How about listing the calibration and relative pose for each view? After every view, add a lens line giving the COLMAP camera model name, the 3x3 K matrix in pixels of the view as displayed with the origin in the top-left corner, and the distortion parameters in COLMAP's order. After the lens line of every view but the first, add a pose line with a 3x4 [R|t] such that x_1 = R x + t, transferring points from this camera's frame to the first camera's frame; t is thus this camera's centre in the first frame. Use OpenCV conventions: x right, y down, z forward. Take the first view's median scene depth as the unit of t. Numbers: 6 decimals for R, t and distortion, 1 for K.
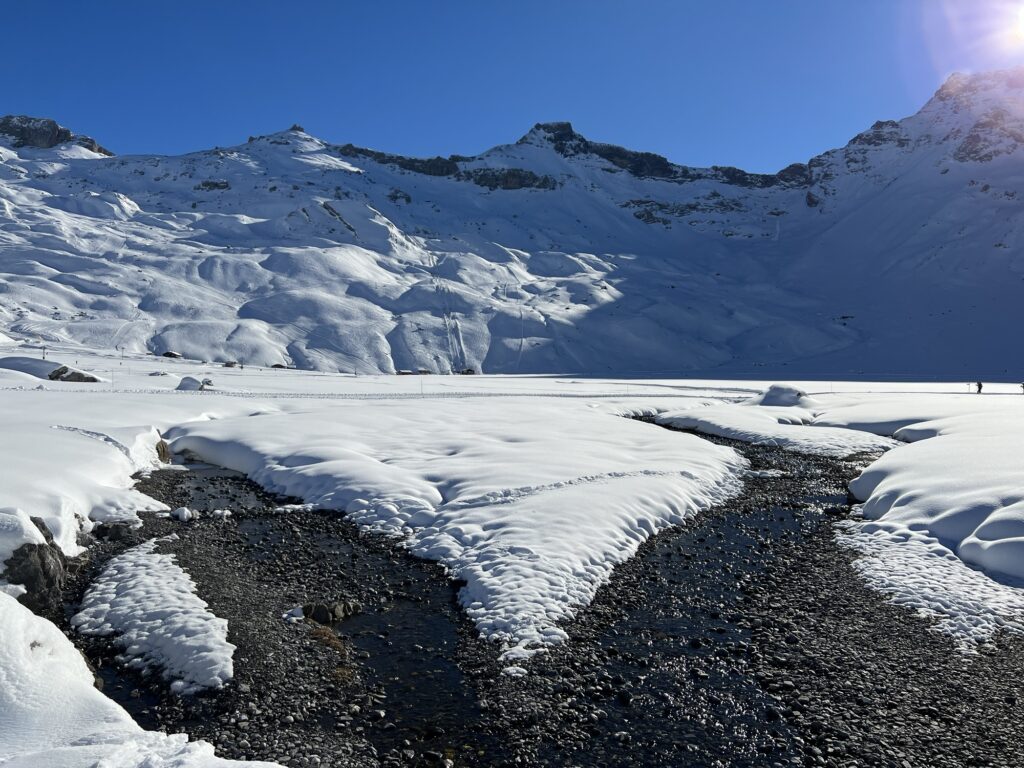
lens RADIAL K [[763.0, 0, 497.9], [0, 763.0, 390.2], [0, 0, 1]] dist [0.079868, -0.099624]
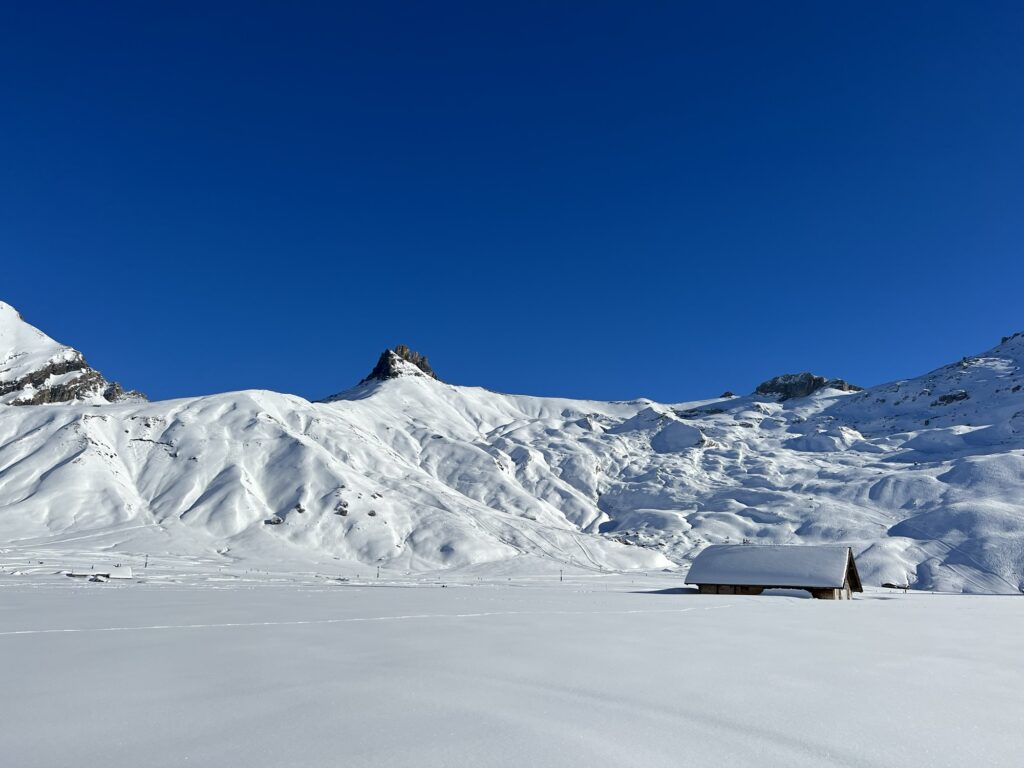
lens RADIAL K [[763.0, 0, 515.9], [0, 763.0, 387.1], [0, 0, 1]] dist [0.079868, -0.099624]
pose [[0.554334, -0.214334, -0.804223, 0.115537], [-0.021595, 0.962243, -0.271333, 0.001649], [0.832014, 0.167776, 0.528776, 0.009987]]
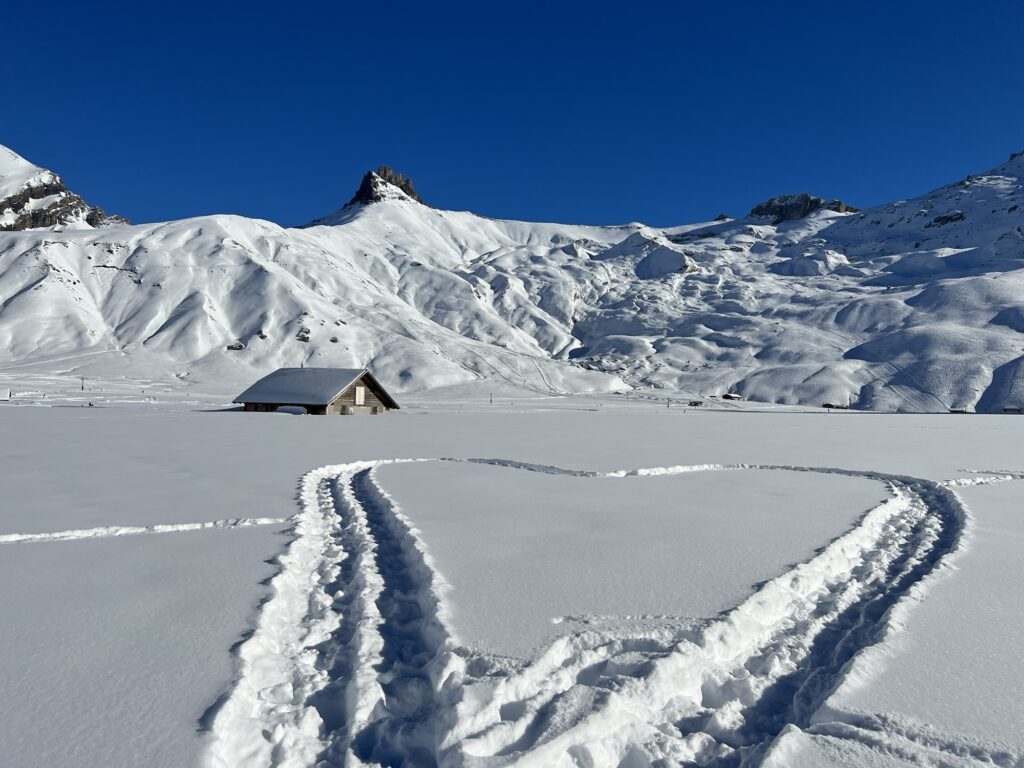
lens RADIAL K [[763.0, 0, 513.0], [0, 763.0, 392.4], [0, 0, 1]] dist [0.079868, -0.099624]
pose [[0.544595, -0.024453, -0.838343, 0.133146], [-0.020036, 0.998910, -0.042152, 0.001435], [0.838460, 0.039753, 0.543511, 0.030072]]
